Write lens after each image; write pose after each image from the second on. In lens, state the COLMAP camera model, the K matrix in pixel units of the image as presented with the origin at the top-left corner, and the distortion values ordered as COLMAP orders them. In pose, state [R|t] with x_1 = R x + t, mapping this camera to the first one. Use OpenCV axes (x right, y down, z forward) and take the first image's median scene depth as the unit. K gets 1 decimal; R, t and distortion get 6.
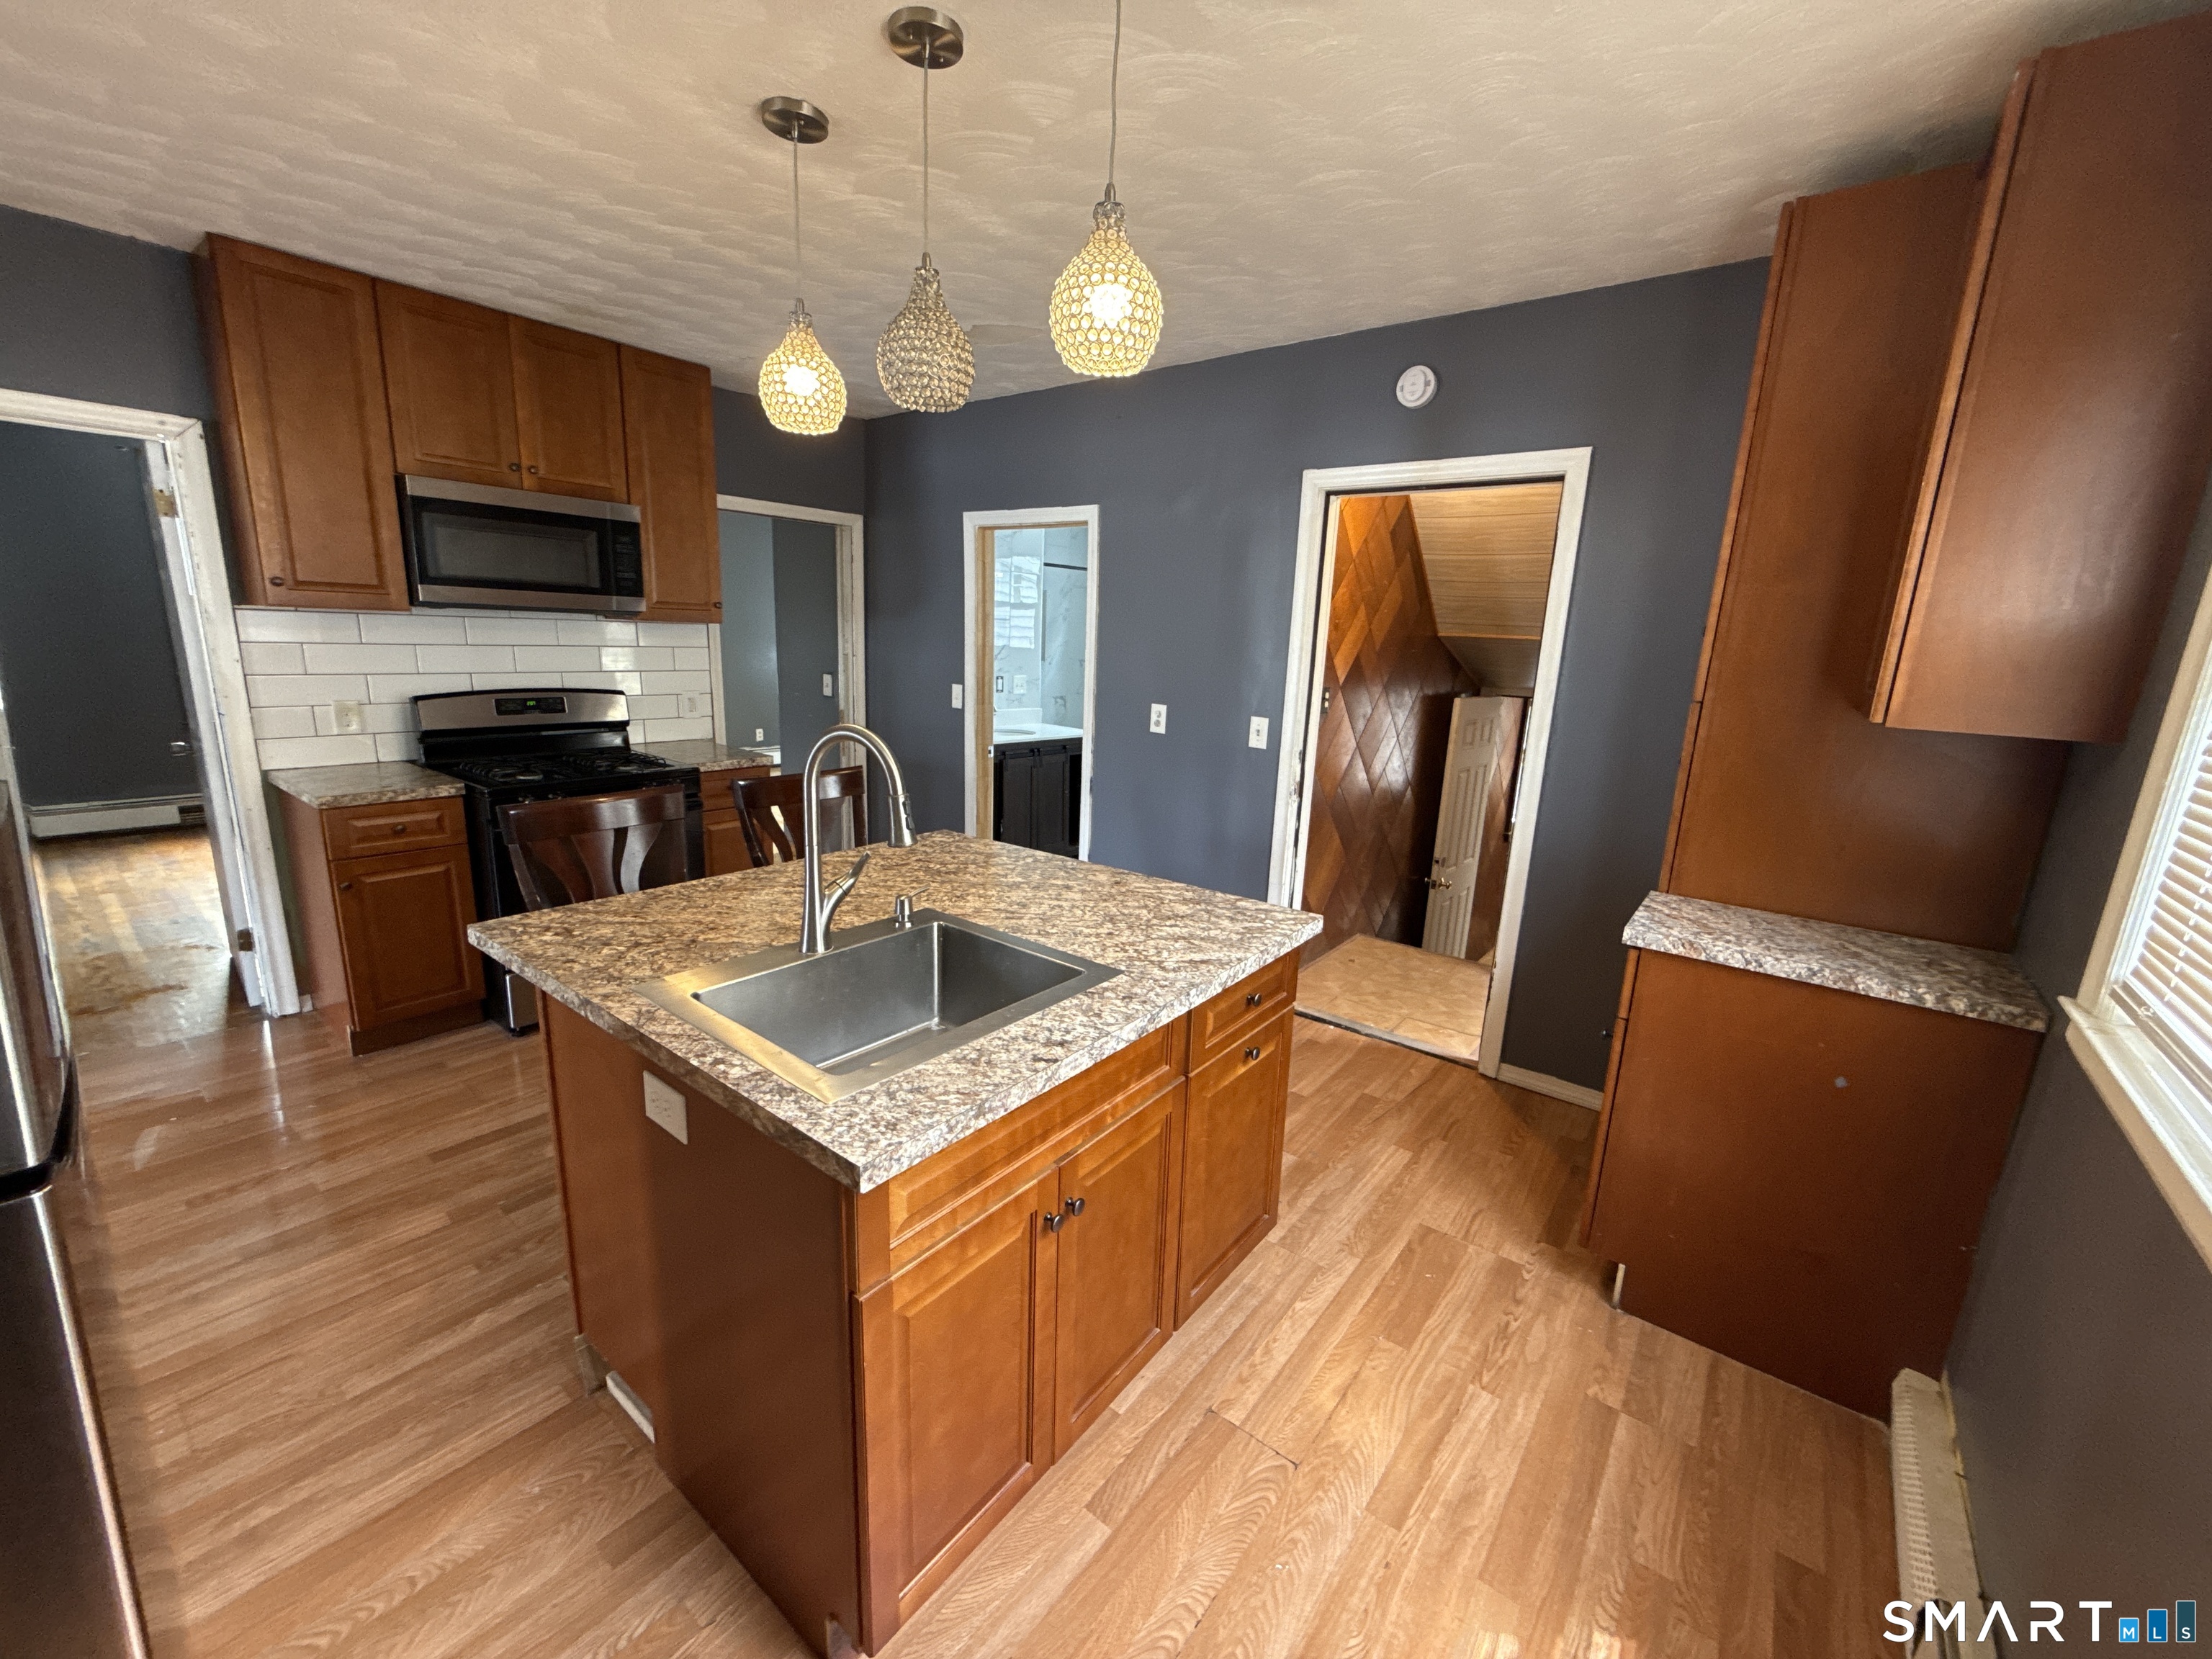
lens RADIAL K [[880.7, 0, 1106.1], [0, 880.7, 826.9], [0, 0, 1]] dist [-0.000347, 0.000136]
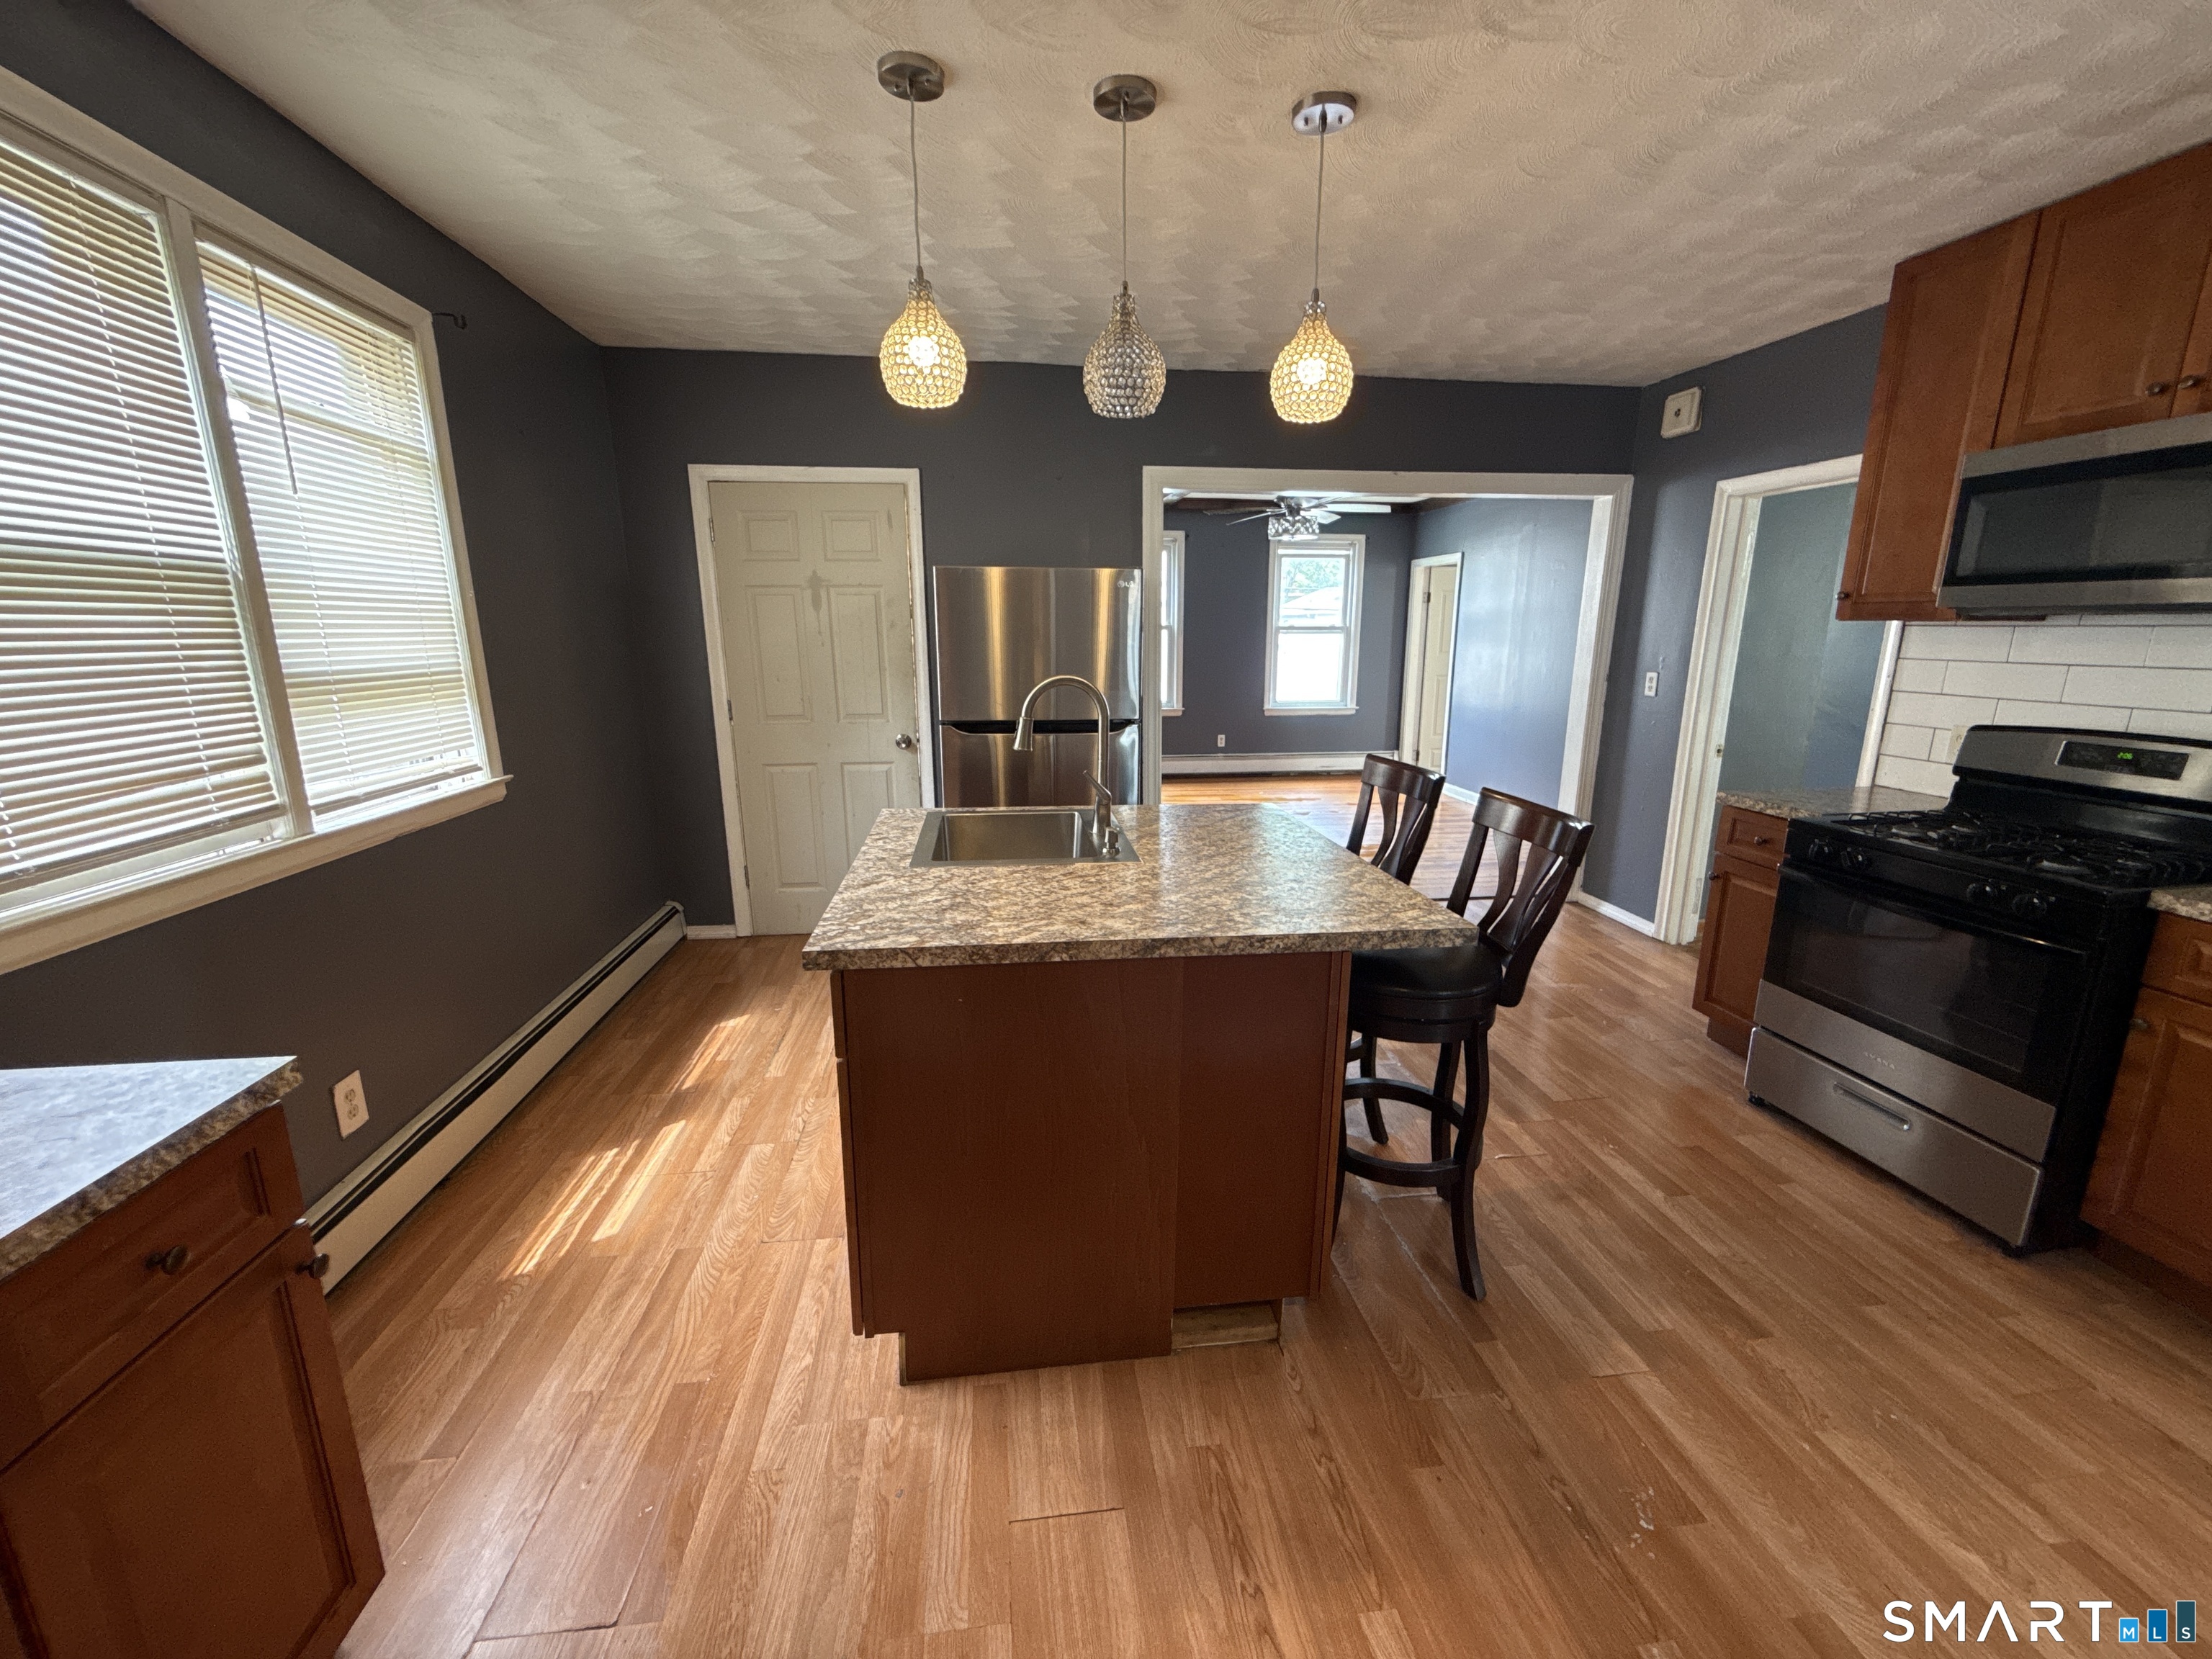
lens RADIAL K [[880.7, 0, 1106.1], [0, 880.7, 826.9], [0, 0, 1]] dist [-0.000347, 0.000136]
pose [[-0.698493, 0.116845, -0.706013, 0.556785], [-0.184230, 0.923965, 0.335184, -0.288476], [0.691496, 0.364193, -0.623857, 1.528725]]
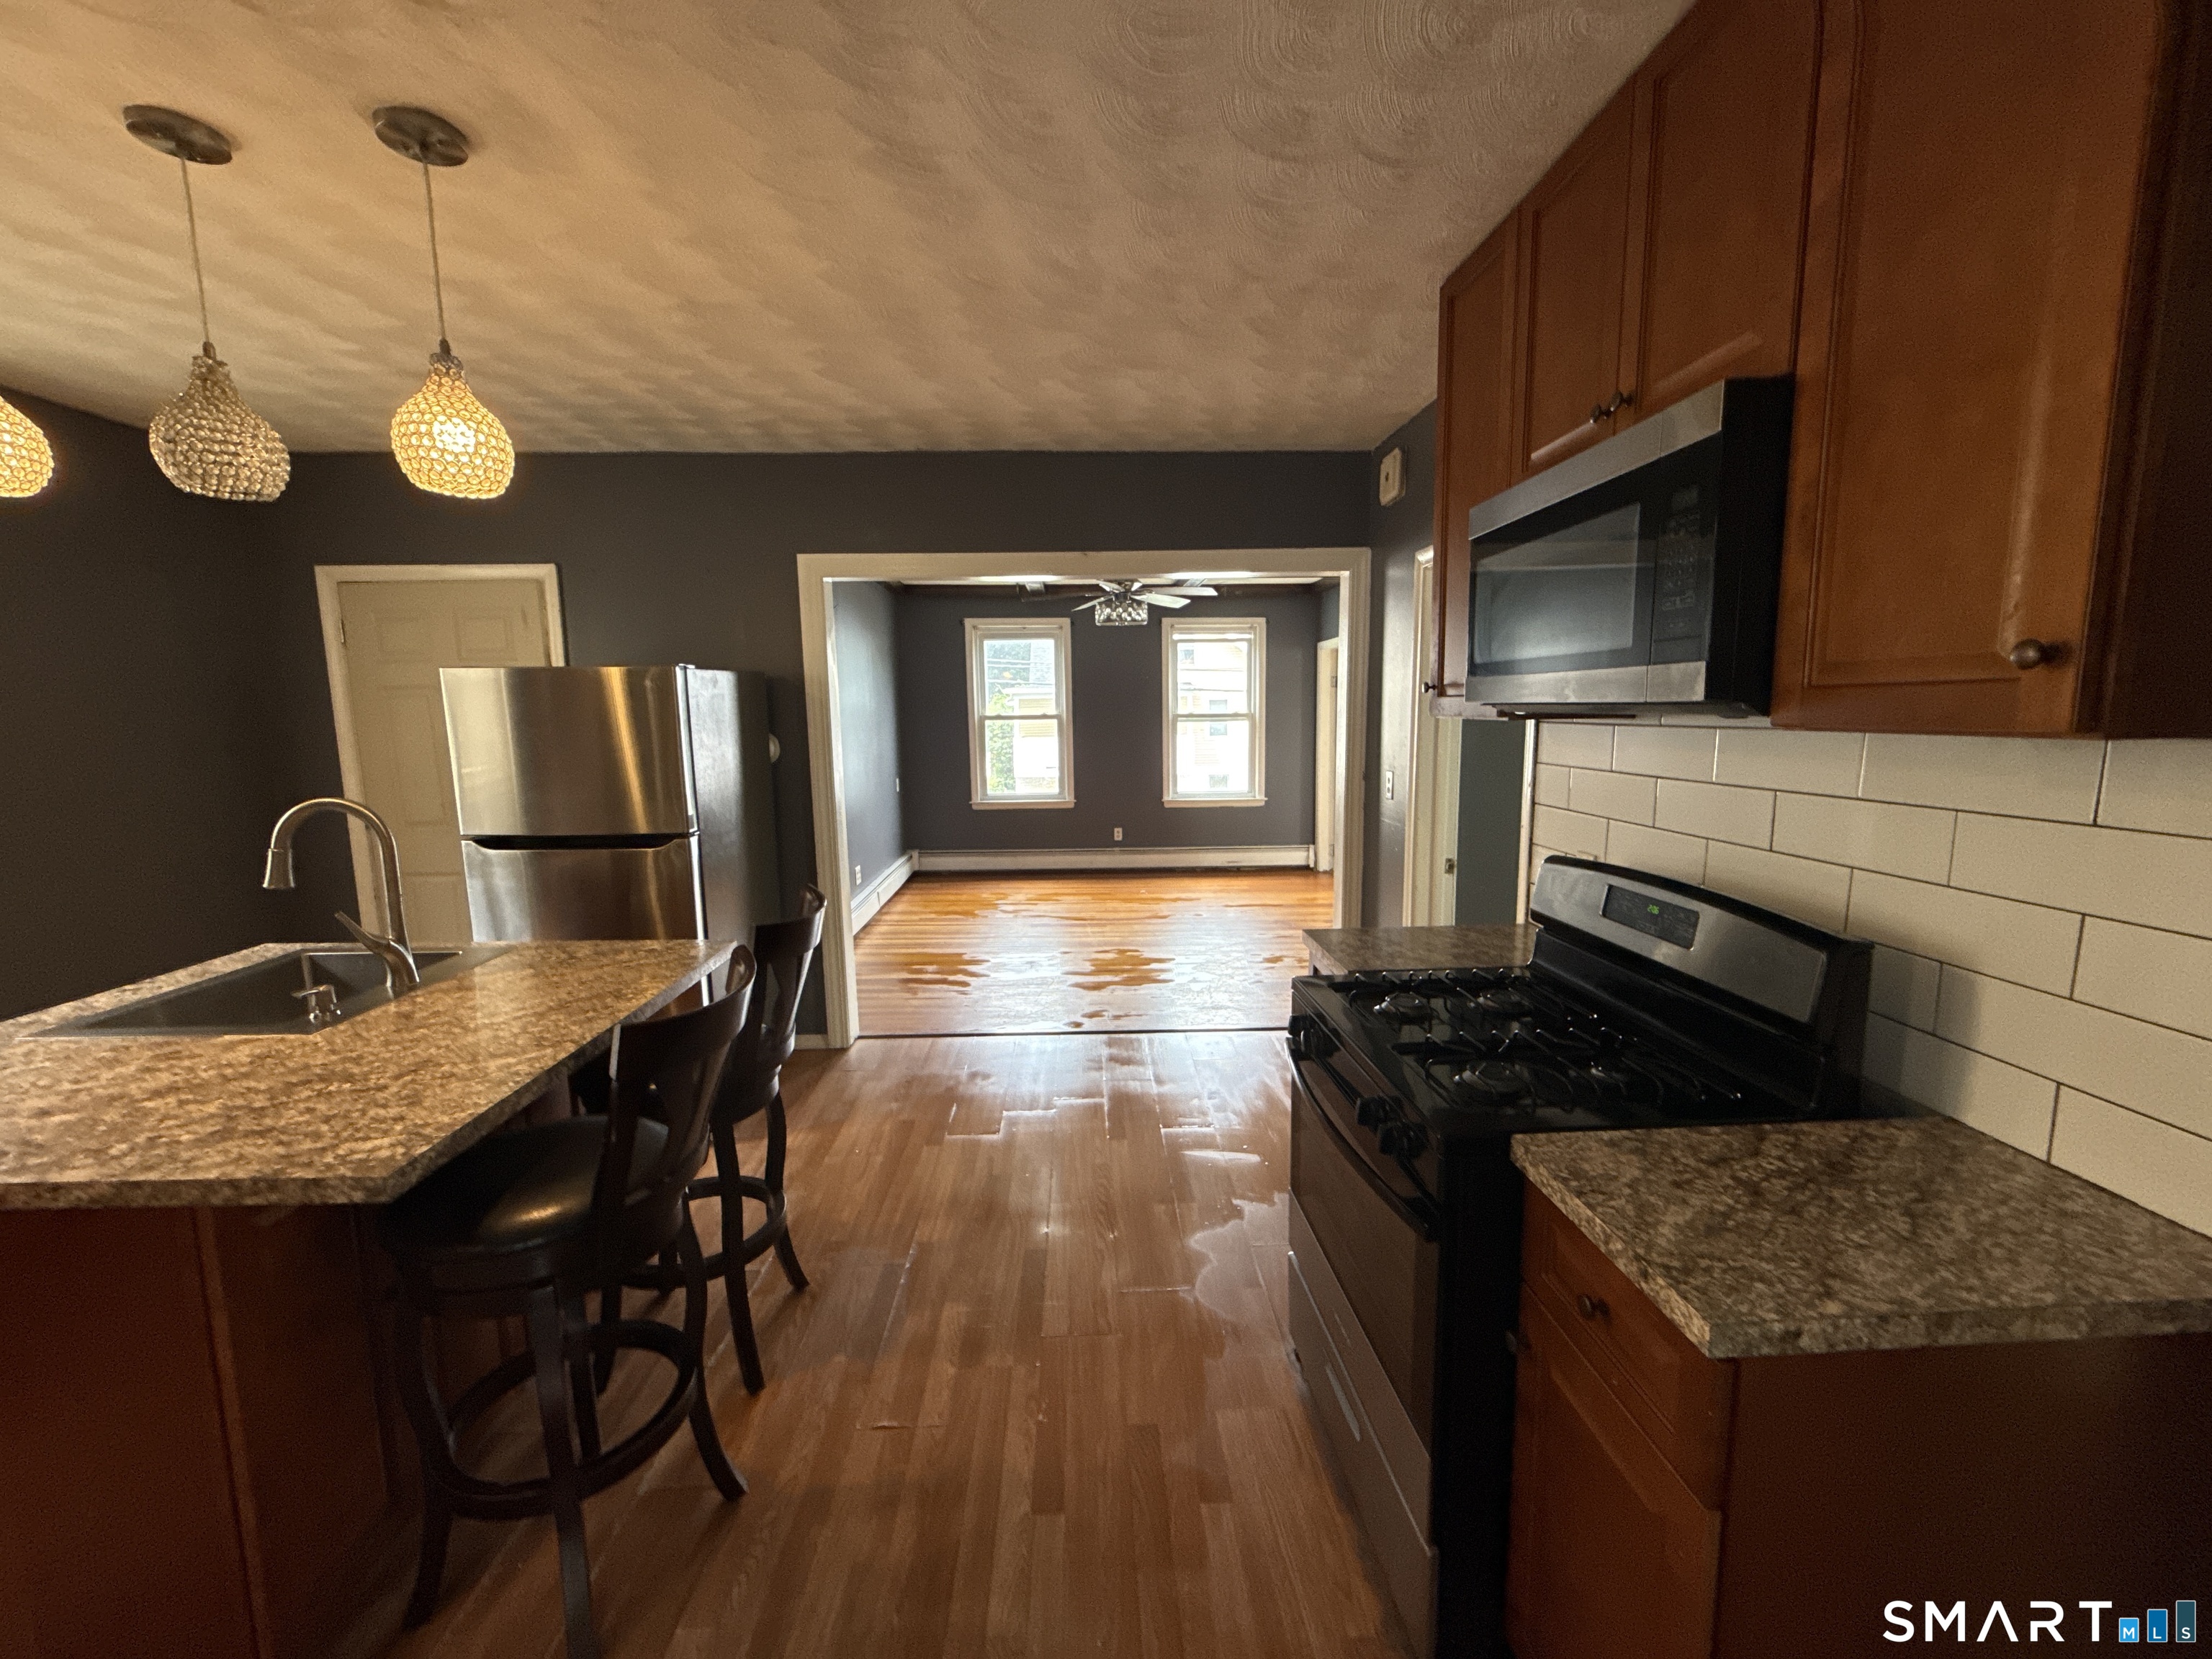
lens RADIAL K [[880.7, 0, 1106.1], [0, 880.7, 826.9], [0, 0, 1]] dist [-0.000347, 0.000136]
pose [[-0.765040, 0.051666, -0.641907, -0.241016], [-0.160264, 0.950142, 0.267481, -0.436257], [0.623722, 0.307508, -0.718616, 1.923227]]
